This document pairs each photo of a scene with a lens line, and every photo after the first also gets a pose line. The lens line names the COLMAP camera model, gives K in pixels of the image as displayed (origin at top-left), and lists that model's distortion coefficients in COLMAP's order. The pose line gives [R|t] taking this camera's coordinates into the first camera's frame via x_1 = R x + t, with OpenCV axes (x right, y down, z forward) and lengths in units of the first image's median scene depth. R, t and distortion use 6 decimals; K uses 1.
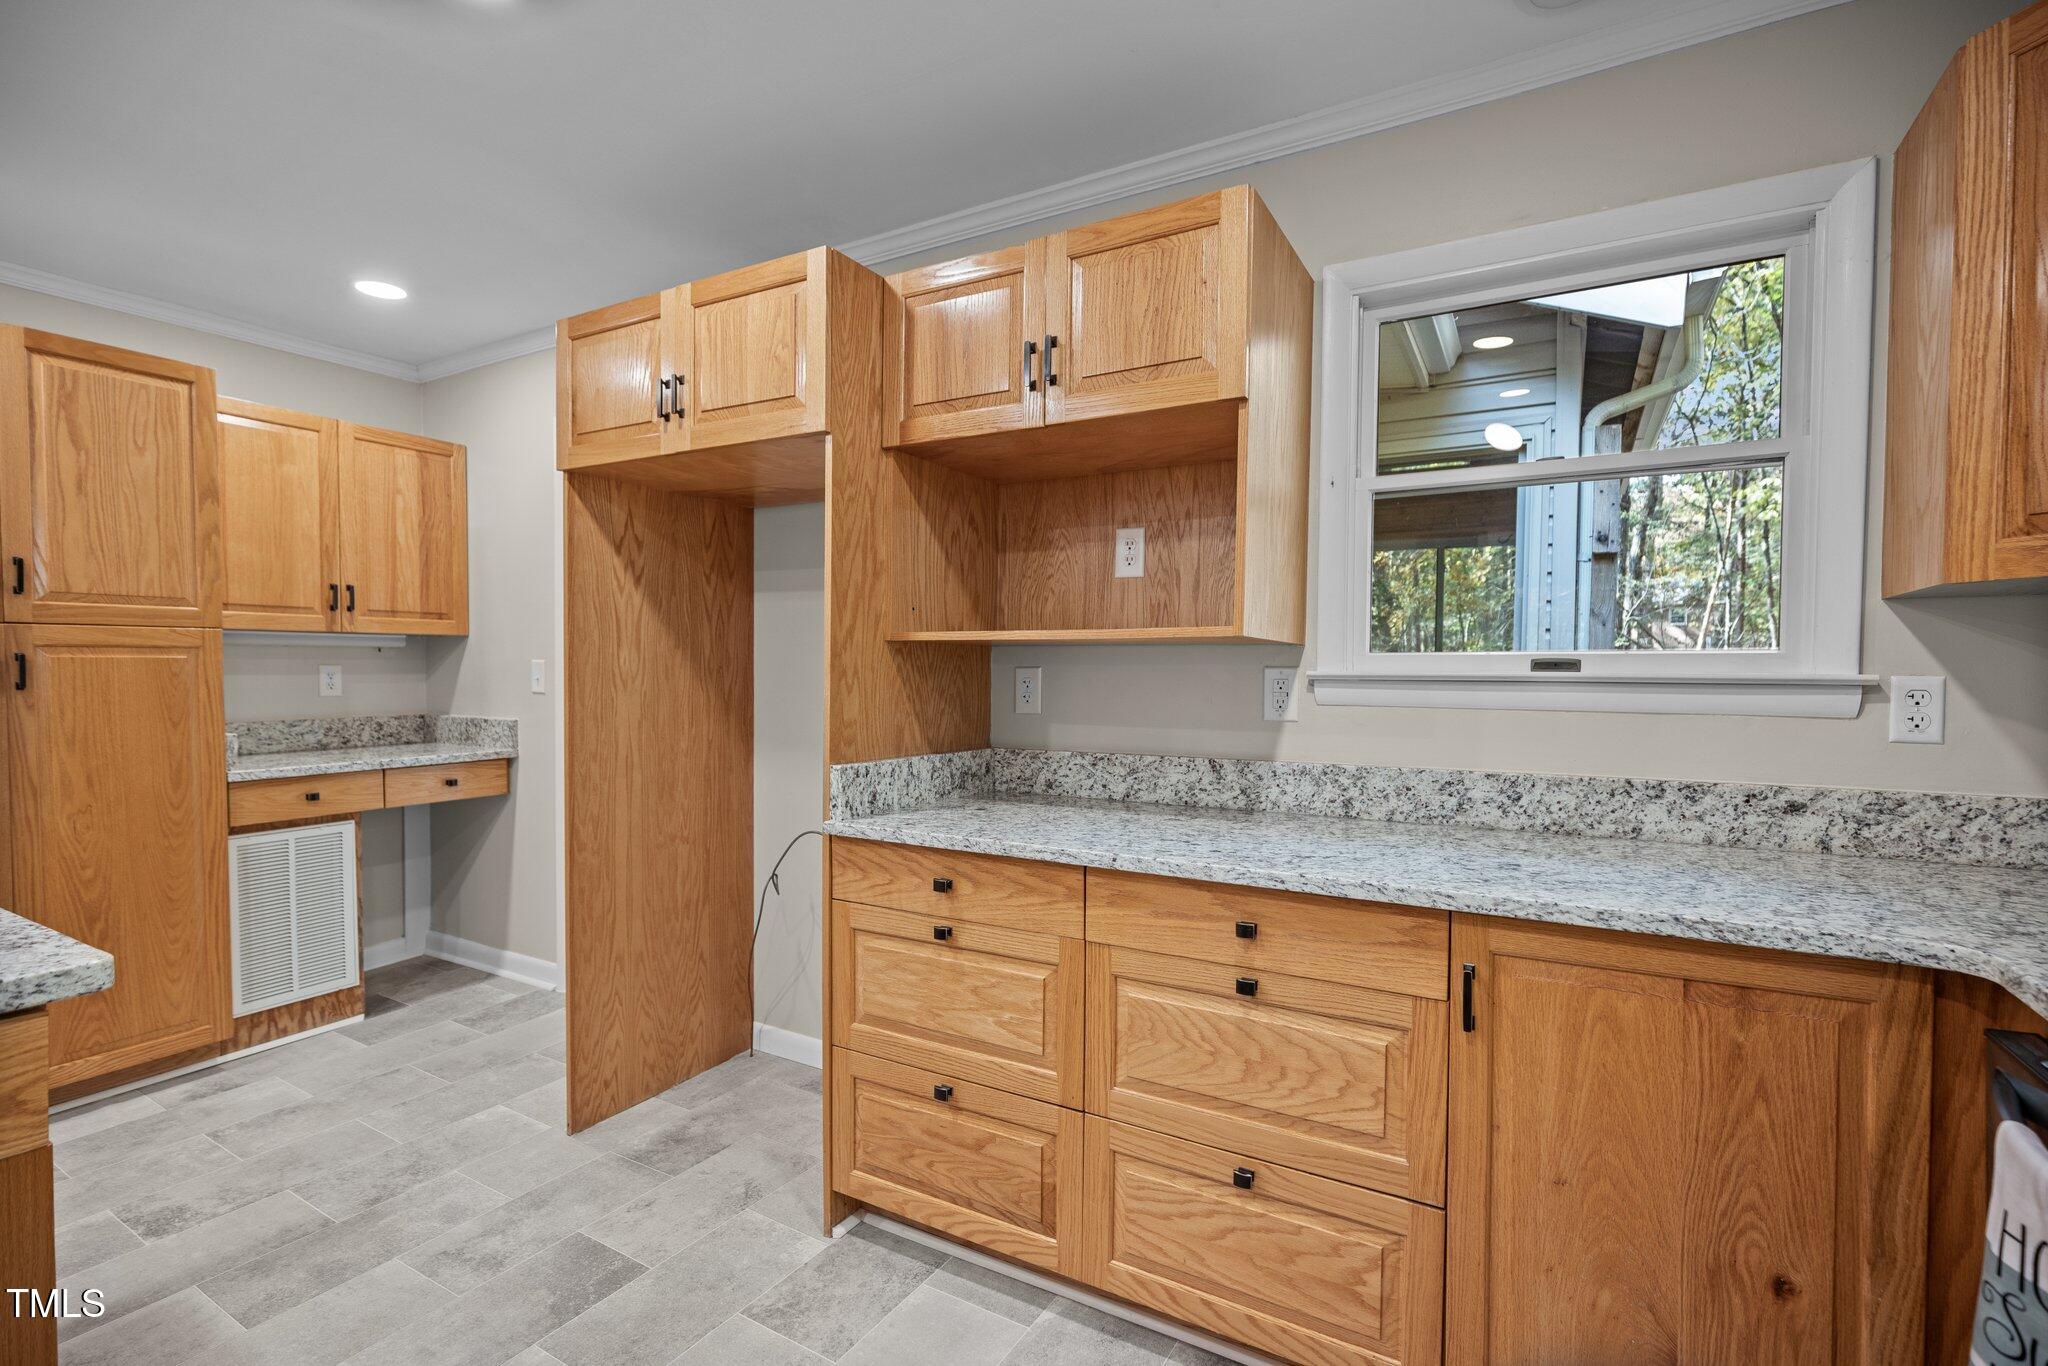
lens RADIAL K [[935.8, 0, 1034.7], [0, 935.8, 691.6], [0, 0, 1]] dist [0.000374, -0.000445]
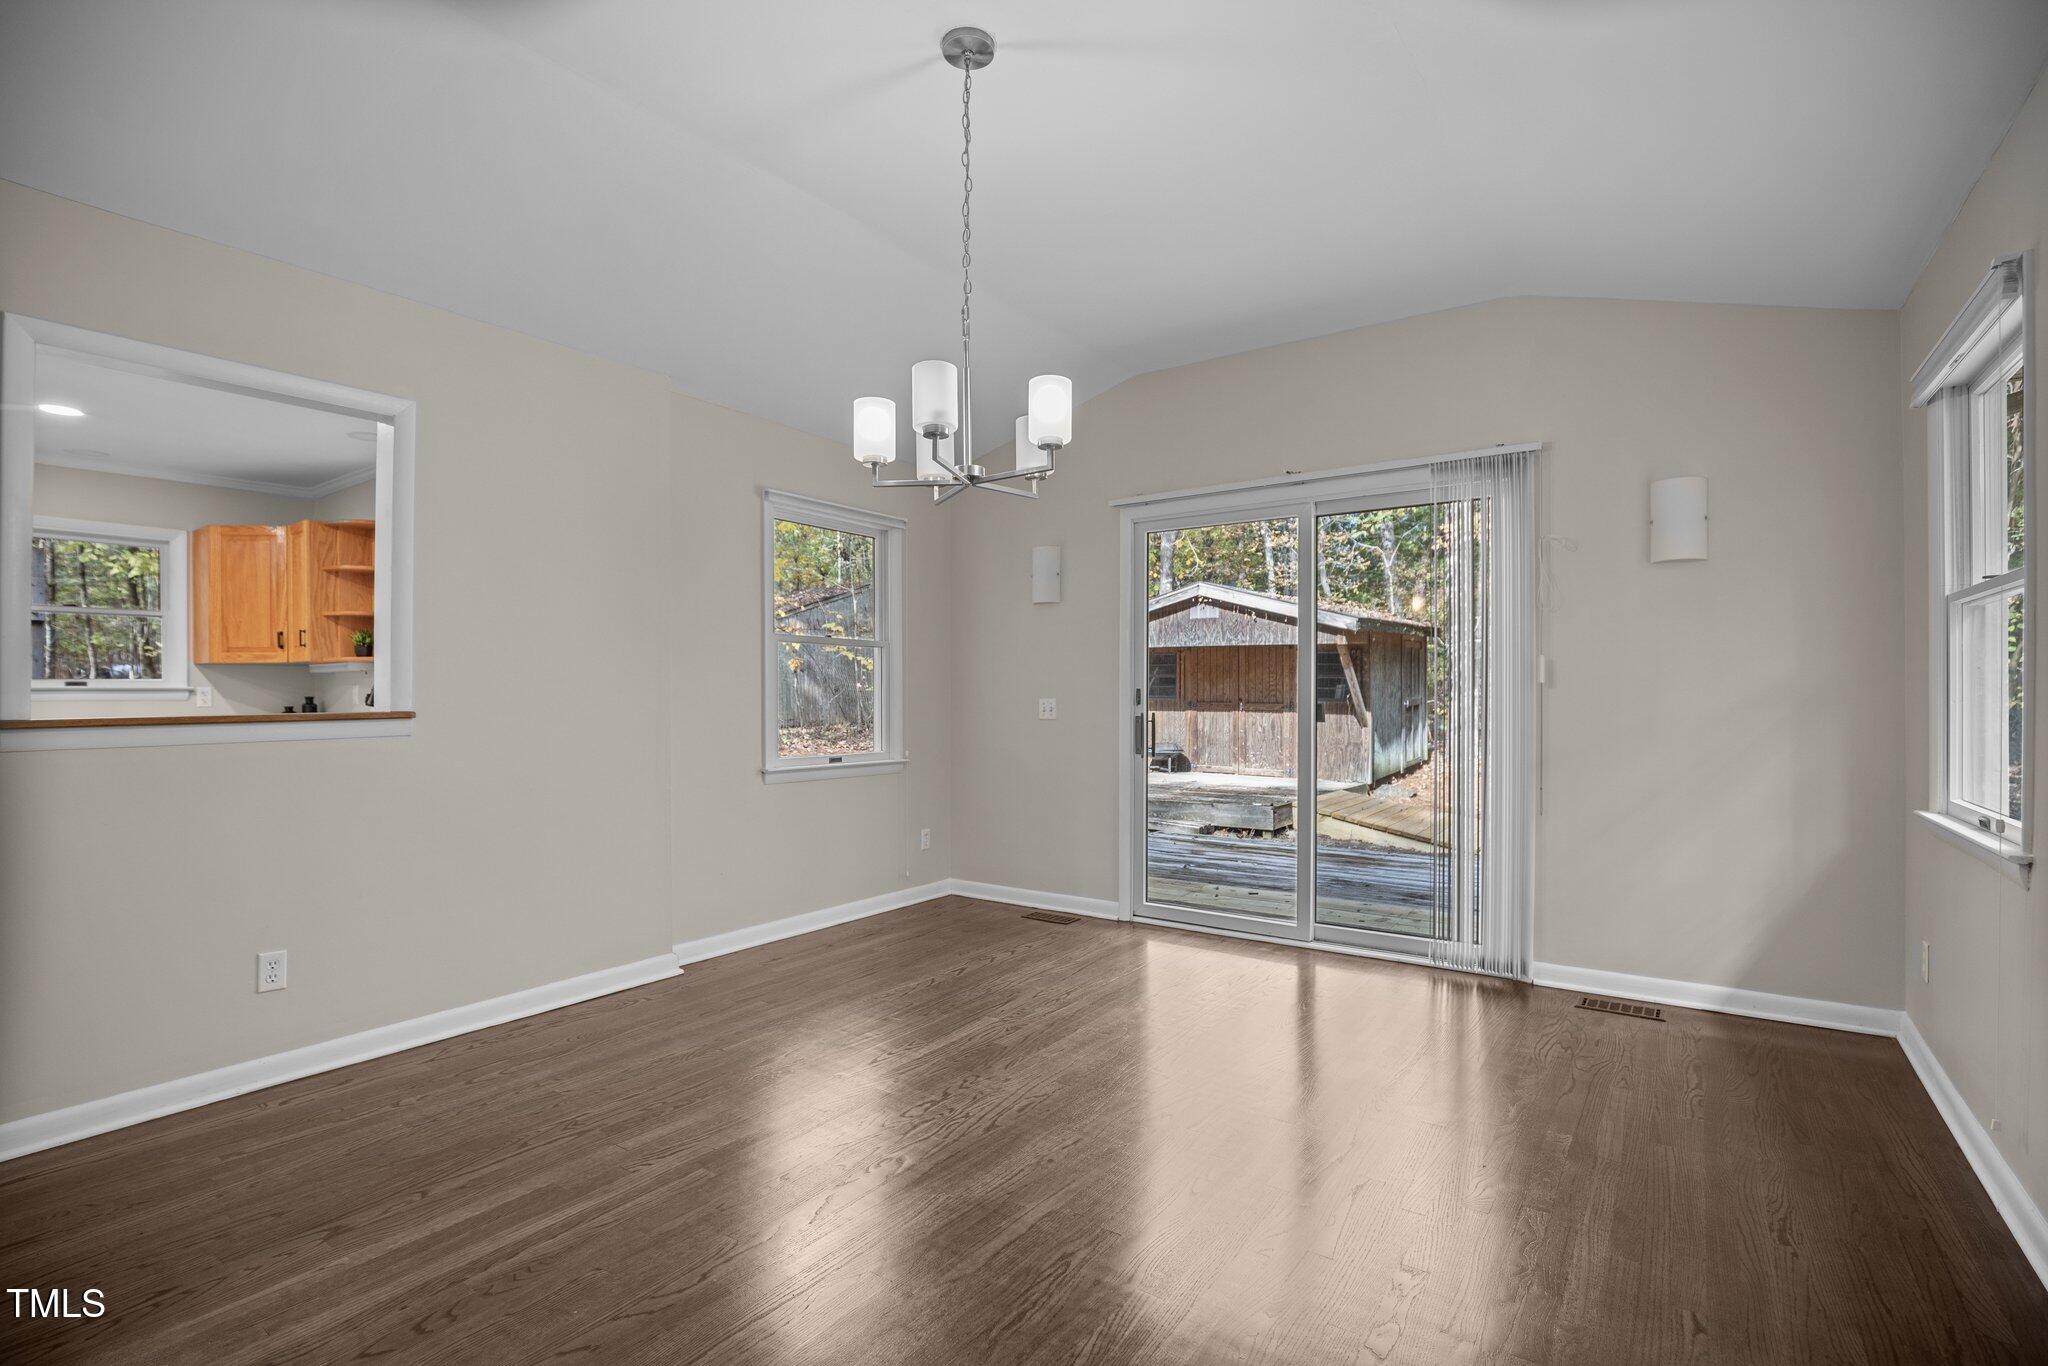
lens RADIAL K [[943.8, 0, 1030.3], [0, 943.8, 703.1], [0, 0, 1]] dist [-0.039661, 0.010945]
pose [[0.100442, -0.013991, 0.994844, -1.076549], [0.029907, 0.999492, 0.011036, 0.047691], [-0.994493, 0.028644, 0.100810, -1.197865]]
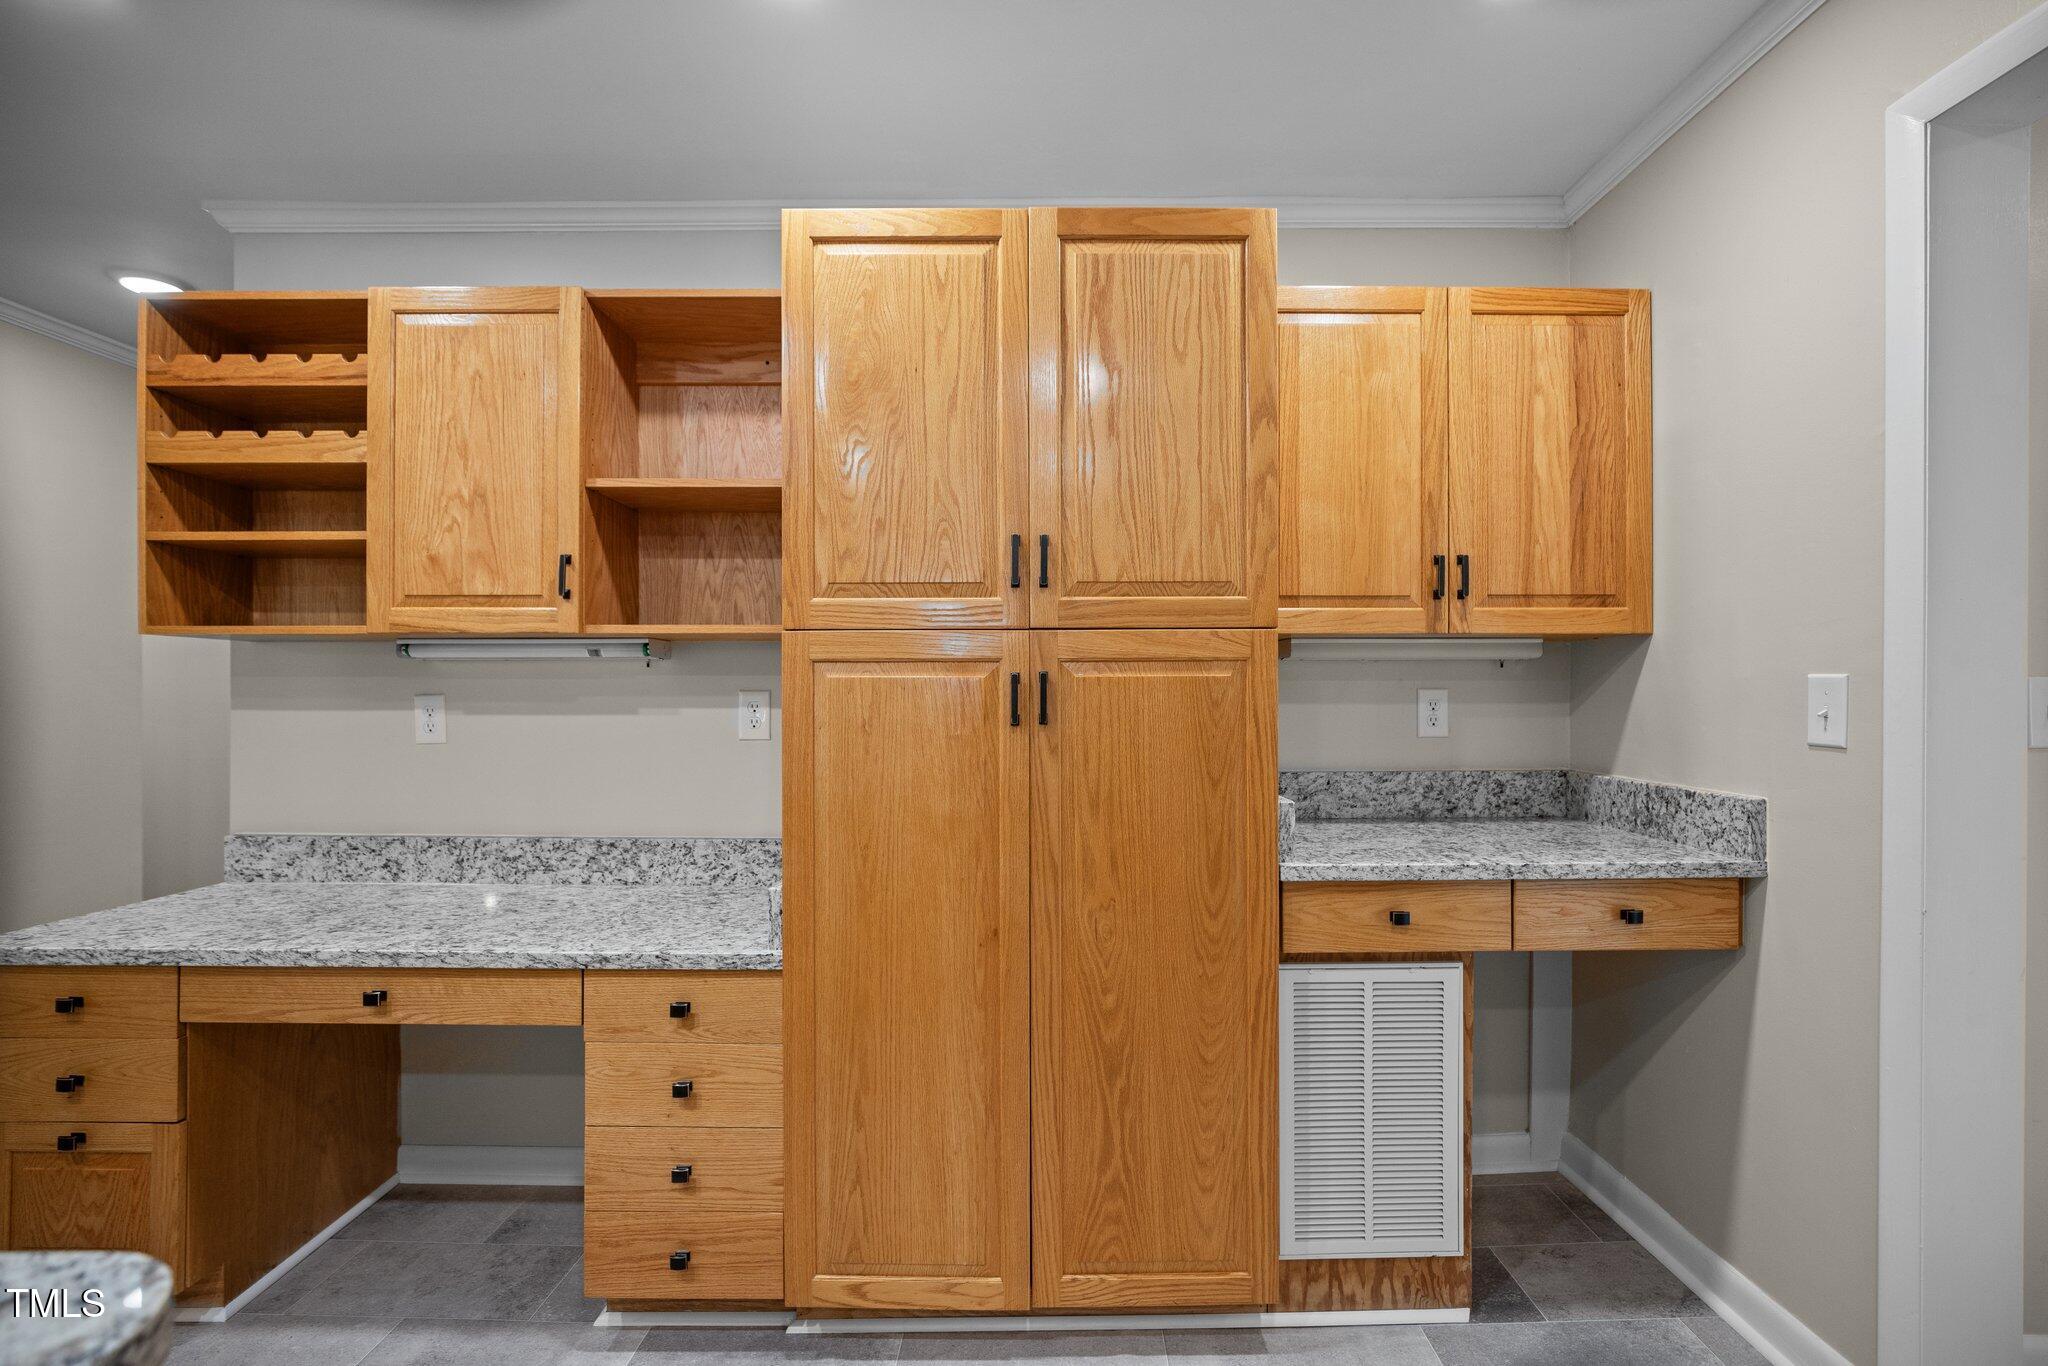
lens RADIAL K [[940.9, 0, 1033.7], [0, 940.9, 700.9], [0, 0, 1]] dist [-0.014007, 0.000475]
pose [[0.494241, 0.003284, -0.869319, -0.384926], [-0.020122, 0.999768, -0.007663, -0.011374], [0.869092, 0.021280, 0.494193, 0.520778]]
